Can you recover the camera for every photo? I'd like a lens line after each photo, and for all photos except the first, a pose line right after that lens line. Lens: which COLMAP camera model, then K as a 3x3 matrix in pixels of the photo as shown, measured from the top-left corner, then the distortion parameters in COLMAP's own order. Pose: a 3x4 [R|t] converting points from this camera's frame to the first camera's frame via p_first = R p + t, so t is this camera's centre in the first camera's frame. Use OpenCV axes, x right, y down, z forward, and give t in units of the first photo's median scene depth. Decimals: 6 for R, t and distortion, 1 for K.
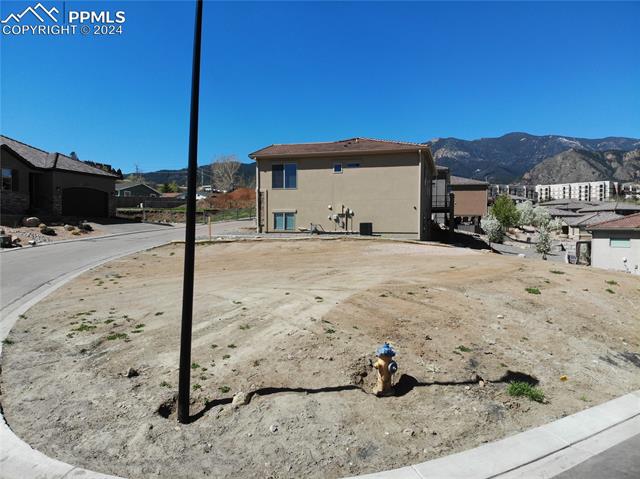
lens RADIAL K [[458.1, 0, 321.5], [0, 458.1, 247.4], [0, 0, 1]] dist [0.109871, -0.232226]
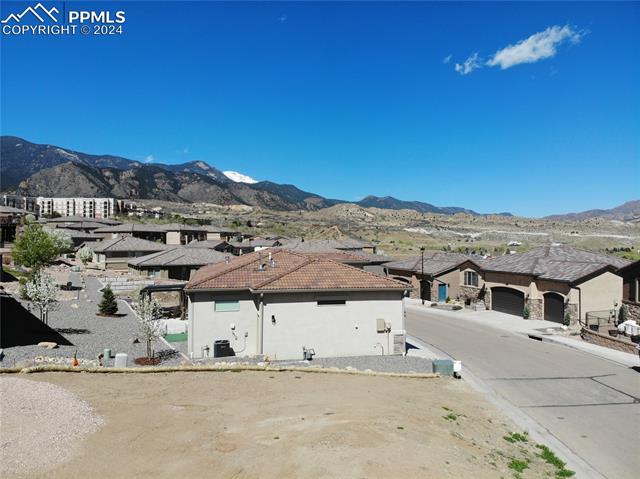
lens RADIAL K [[459.8, 0, 318.9], [0, 459.8, 247.3], [0, 0, 1]] dist [0.130149, -0.279752]
pose [[0.552697, -0.008762, 0.833336, 0.064184], [0.031285, 0.999458, -0.010240, -0.091922], [-0.832795, 0.031731, 0.552671, 0.392959]]
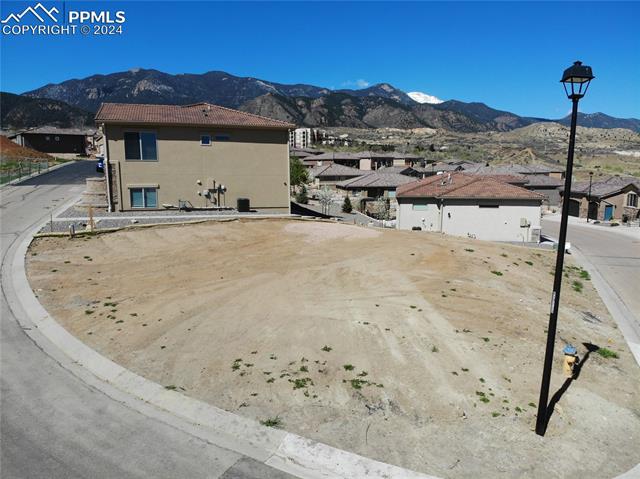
lens RADIAL K [[459.8, 0, 318.9], [0, 459.8, 247.3], [0, 0, 1]] dist [0.130149, -0.279752]
pose [[0.824509, -0.097826, 0.557328, -0.320362], [0.024171, 0.990132, 0.138036, -0.079561], [-0.565332, -0.100341, 0.818738, 0.061535]]
